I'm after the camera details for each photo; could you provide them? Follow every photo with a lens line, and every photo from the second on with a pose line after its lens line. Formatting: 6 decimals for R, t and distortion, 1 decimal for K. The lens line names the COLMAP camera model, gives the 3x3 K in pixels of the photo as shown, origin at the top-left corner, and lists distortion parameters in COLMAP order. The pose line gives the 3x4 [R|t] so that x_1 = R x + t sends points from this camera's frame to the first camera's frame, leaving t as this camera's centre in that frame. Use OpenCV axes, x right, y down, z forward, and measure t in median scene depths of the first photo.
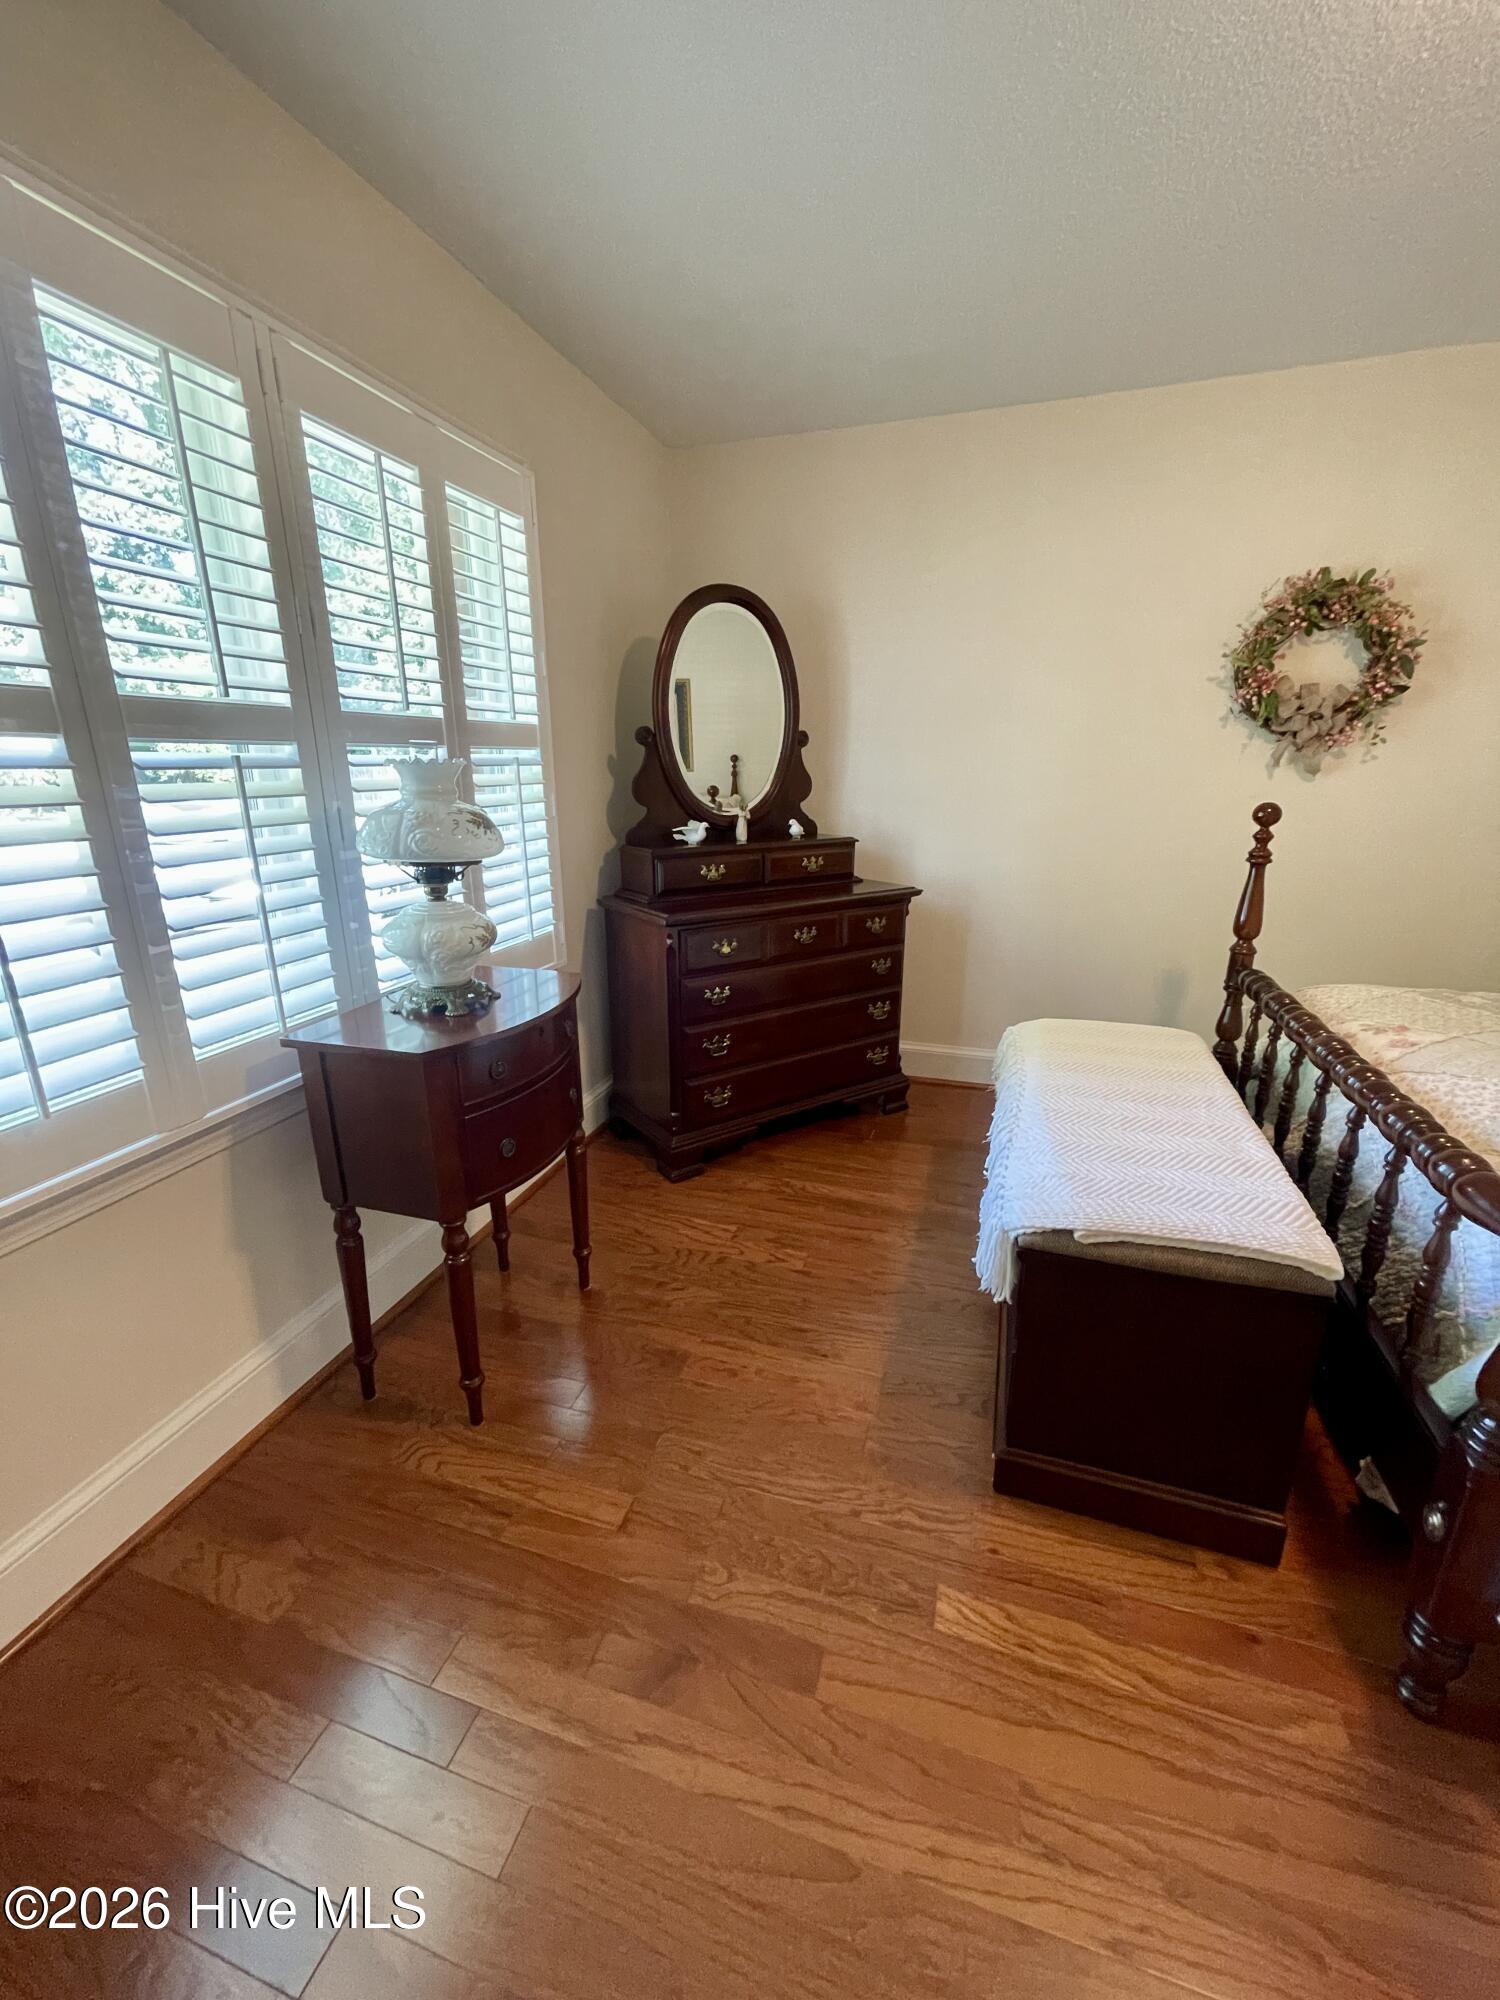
lens RADIAL K [[809.4, 0, 742.0], [0, 809.4, 998.7], [0, 0, 1]] dist [-0.008505, 0.007351]
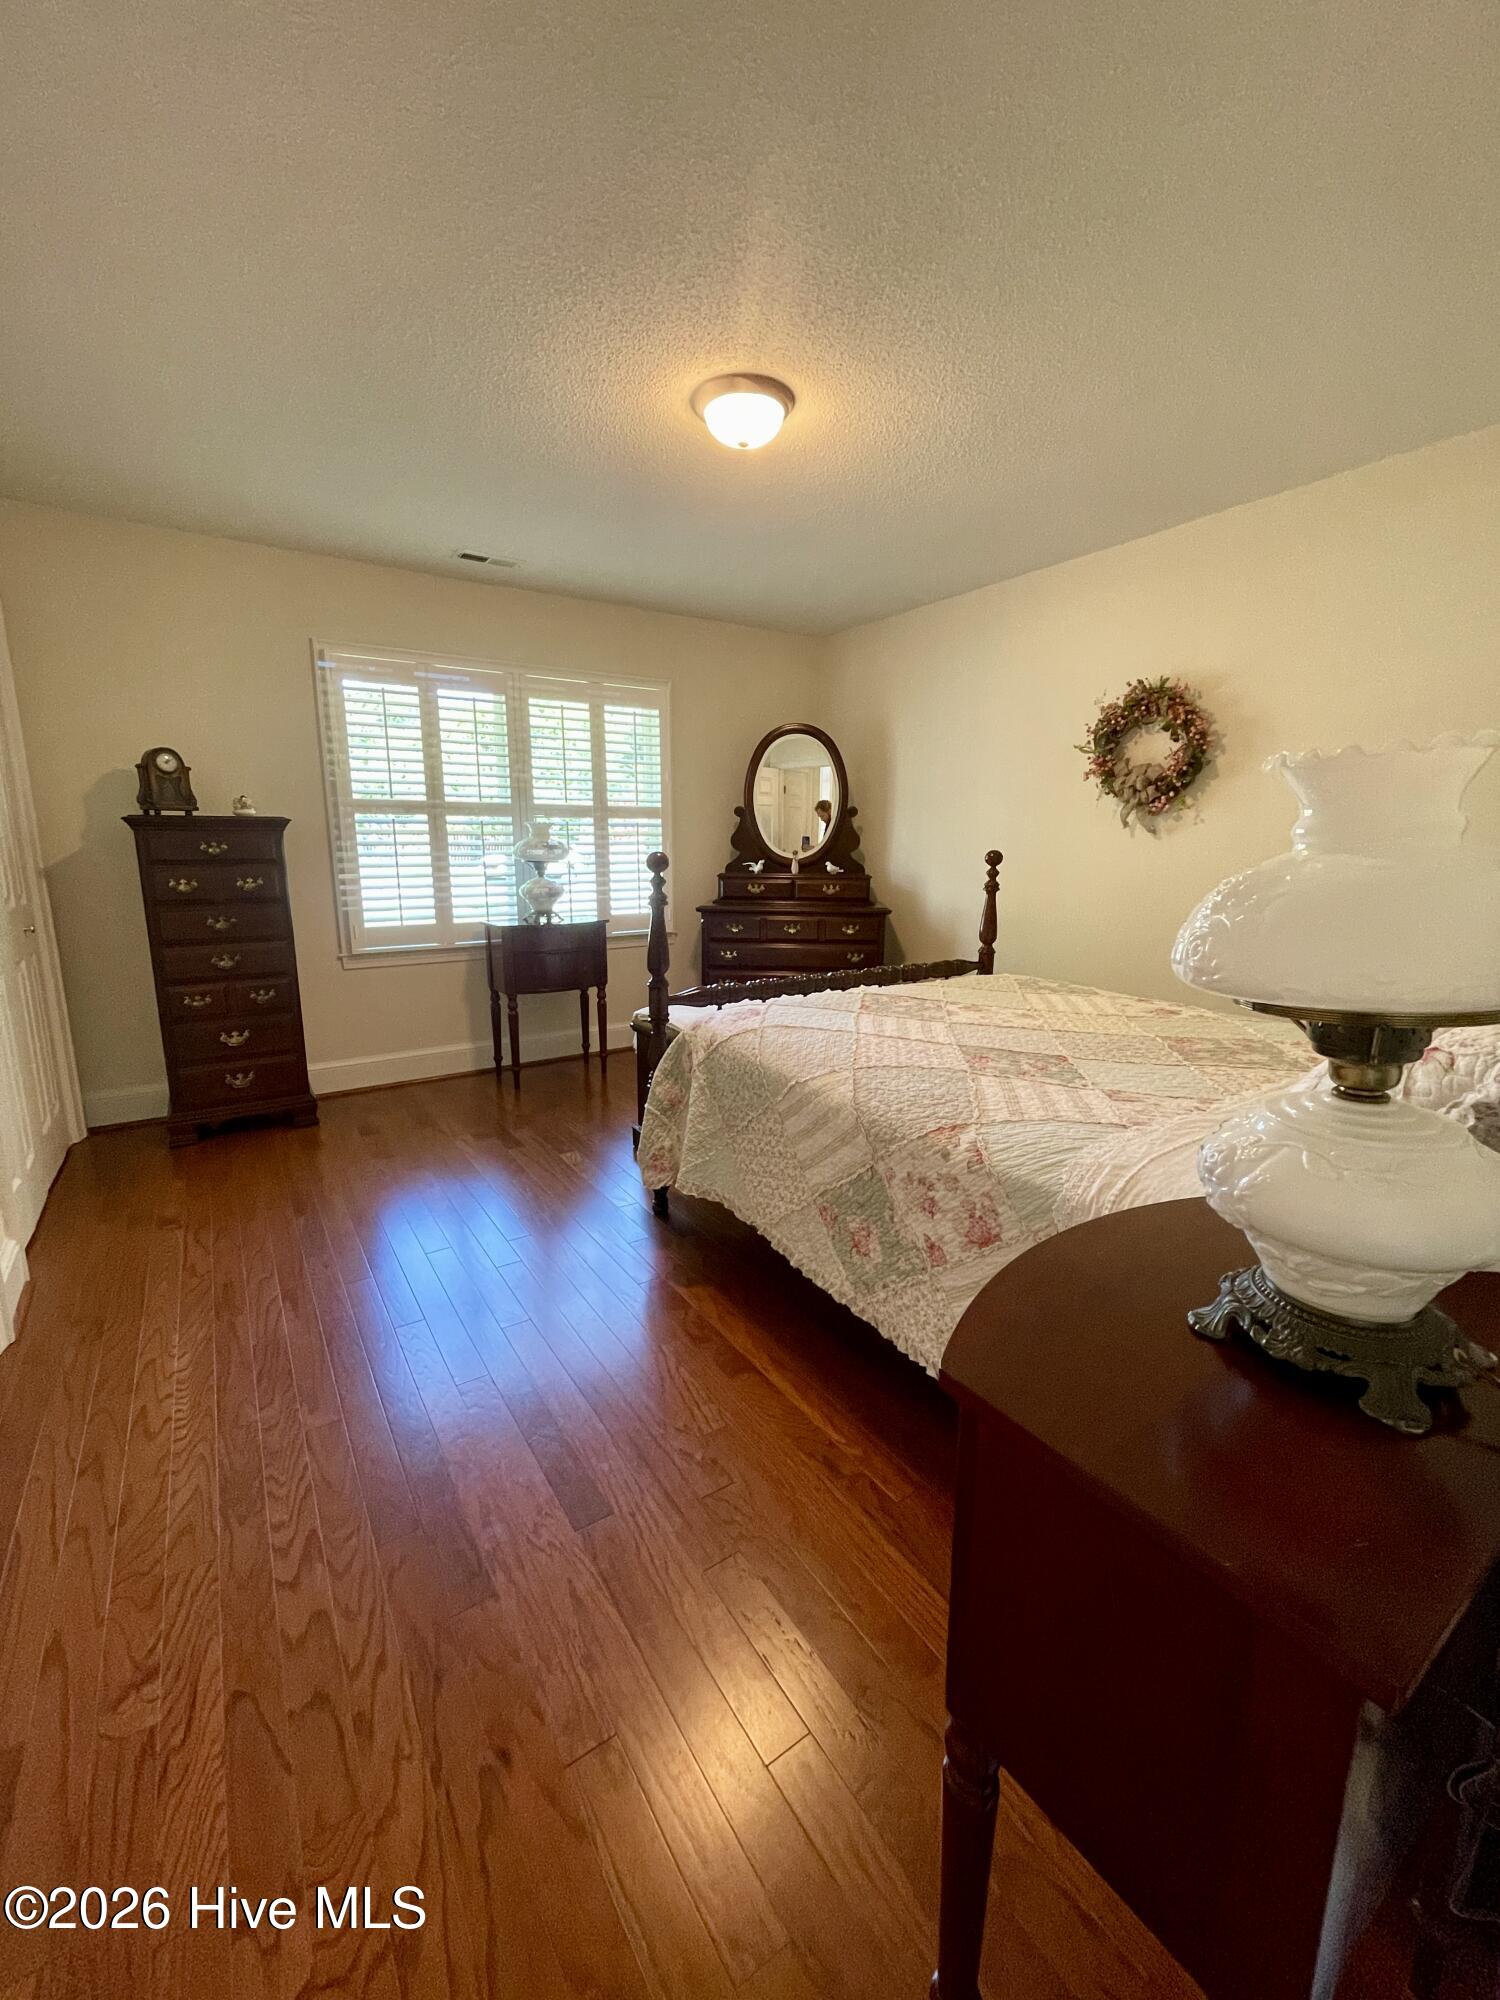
lens RADIAL K [[803.0, 0, 750.0], [0, 803.0, 1000.0], [0, 0, 1]] dist [0.001880, -0.000031]
pose [[0.787881, 0.128543, -0.602262, 1.211483], [-0.179026, 0.983545, -0.024280, 0.142471], [0.589231, 0.126950, 0.797929, -0.401164]]
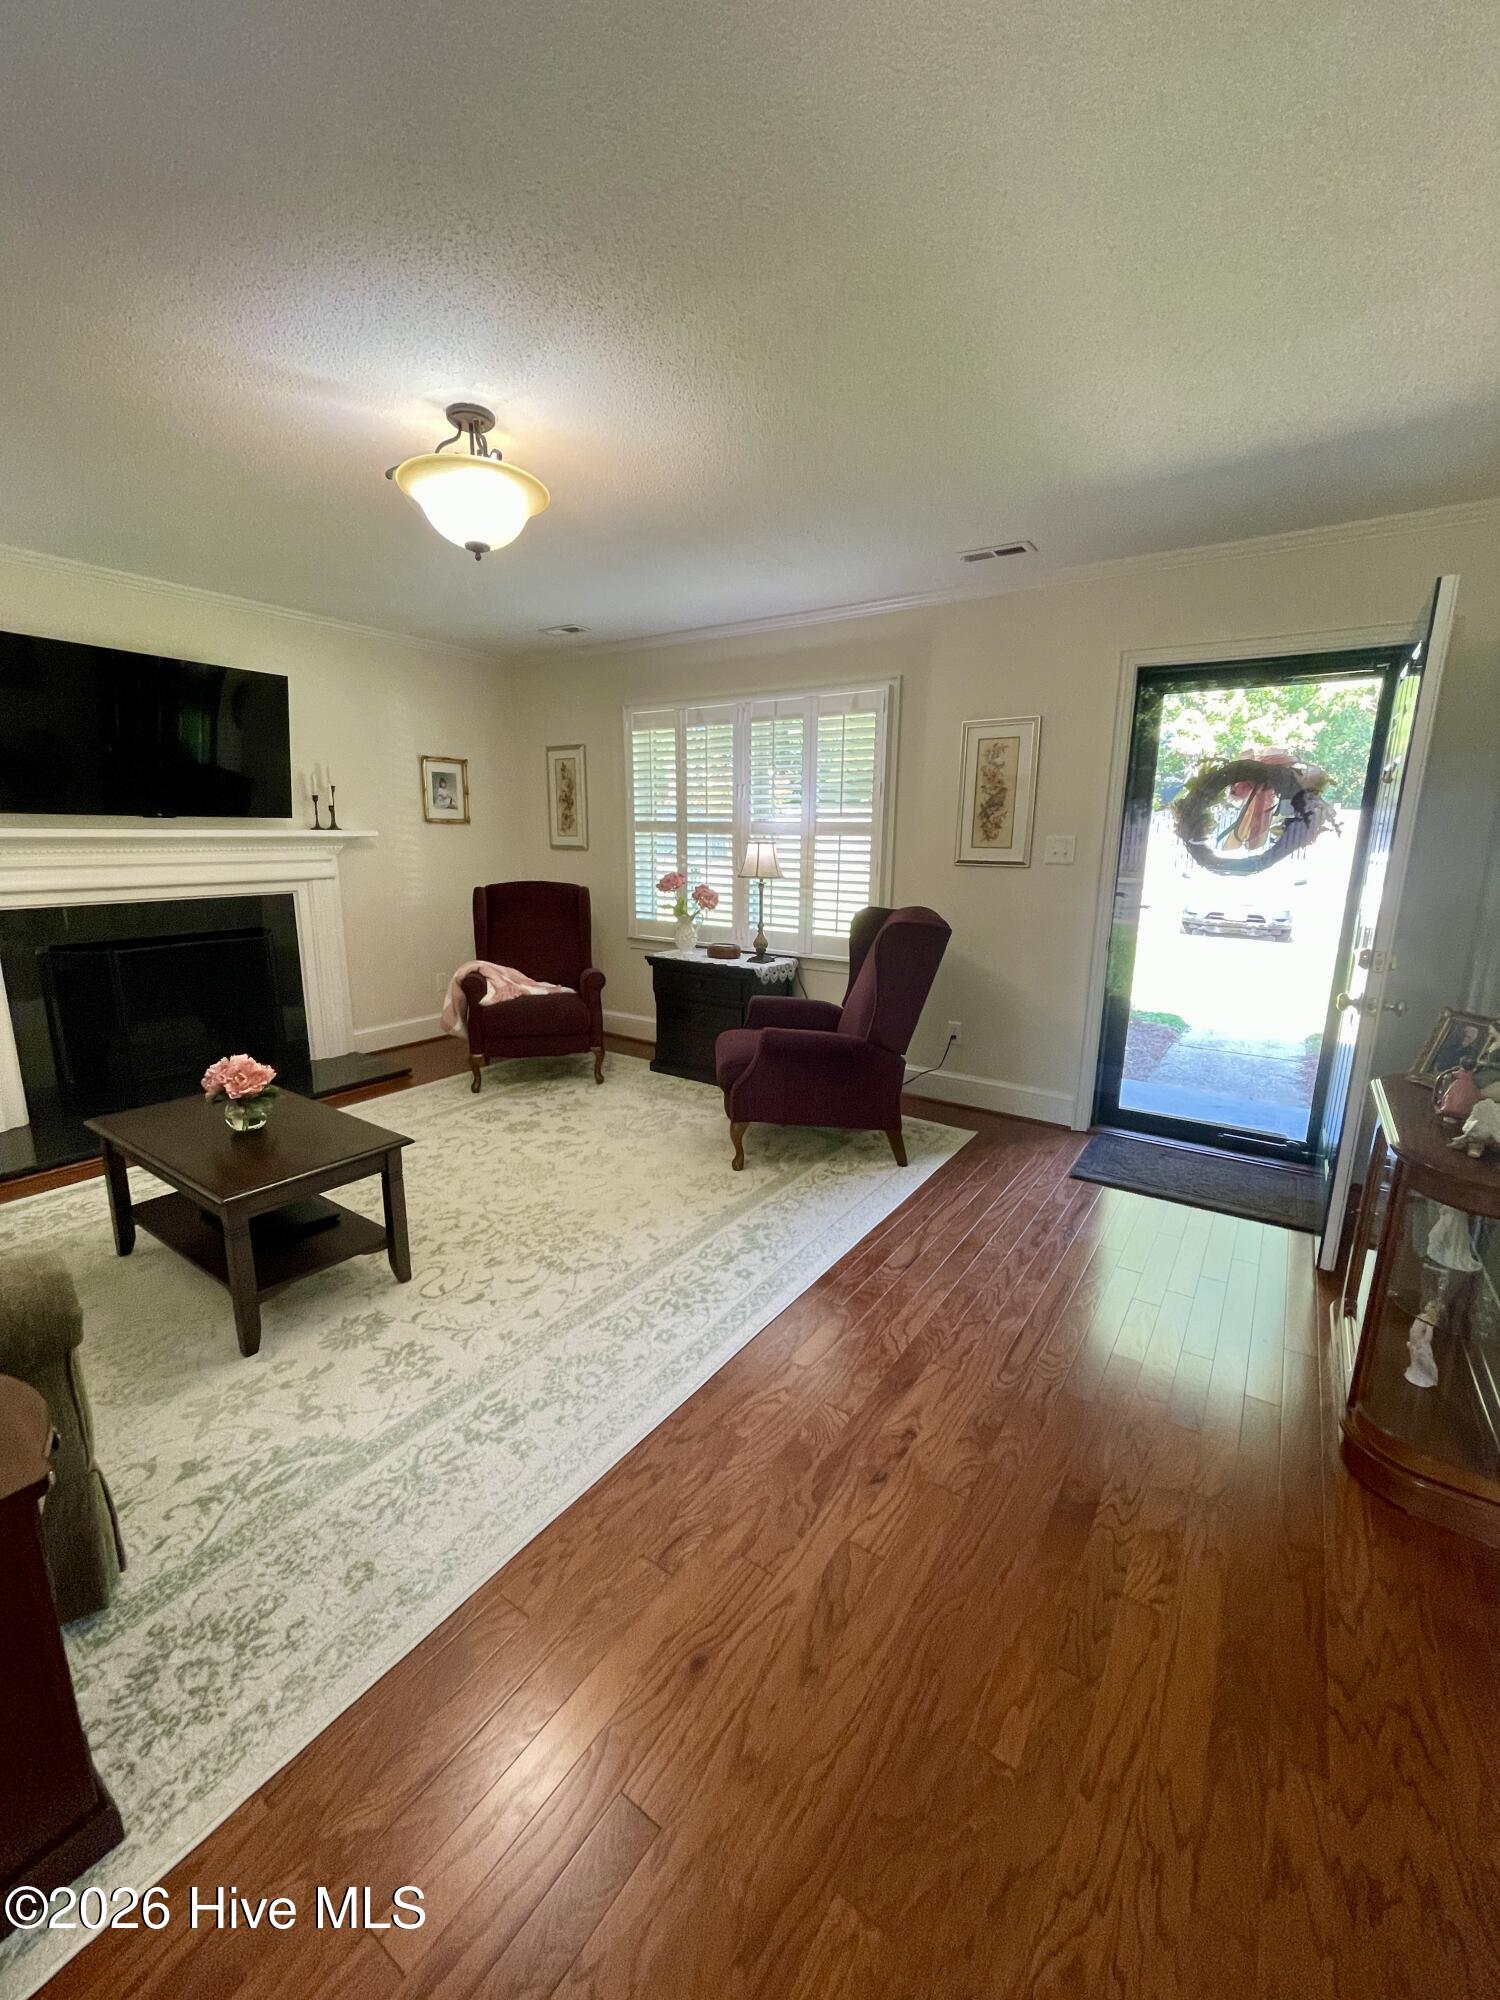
lens RADIAL K [[806.4, 0, 741.5], [0, 806.4, 998.7], [0, 0, 1]] dist [-0.009321, 0.005002]
pose [[-0.284356, 0.196579, -0.938349, 1.593114], [-0.281080, 0.918649, 0.277630, -0.405732], [0.916589, 0.342697, -0.205968, 1.277641]]
